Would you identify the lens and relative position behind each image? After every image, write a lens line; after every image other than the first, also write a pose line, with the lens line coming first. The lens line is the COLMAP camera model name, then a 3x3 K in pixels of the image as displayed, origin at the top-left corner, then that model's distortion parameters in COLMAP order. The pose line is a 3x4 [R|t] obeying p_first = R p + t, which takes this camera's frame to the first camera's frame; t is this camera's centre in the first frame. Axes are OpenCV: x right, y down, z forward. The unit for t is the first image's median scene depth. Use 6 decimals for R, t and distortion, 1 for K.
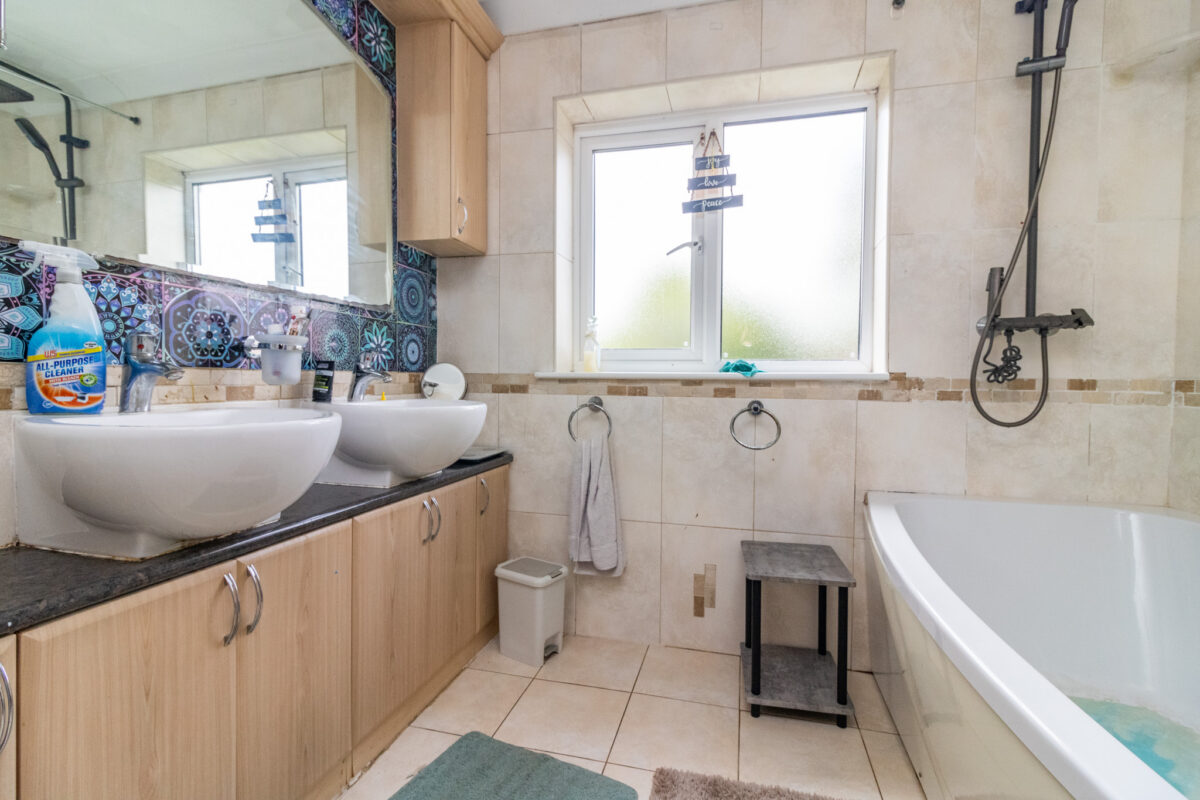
lens RADIAL K [[550.8, 0, 600.6], [0, 550.8, 395.6], [0, 0, 1]] dist [0.002196, 0.000809]
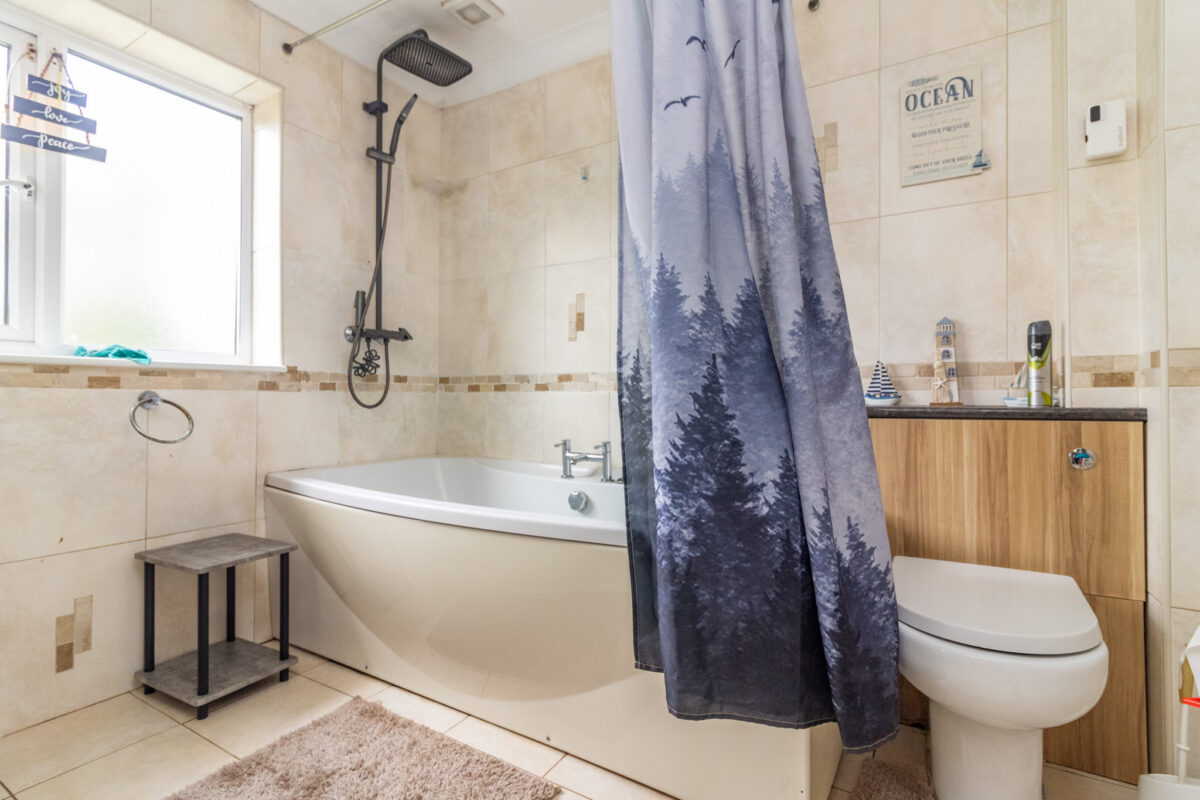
lens RADIAL K [[550.8, 0, 604.0], [0, 550.8, 394.4], [0, 0, 1]] dist [0.002196, 0.000809]
pose [[0.291621, -0.006417, 0.956512, -0.375113], [0.027680, 0.999615, -0.001733, 0.037507], [-0.956133, 0.026982, 0.291686, 0.038514]]
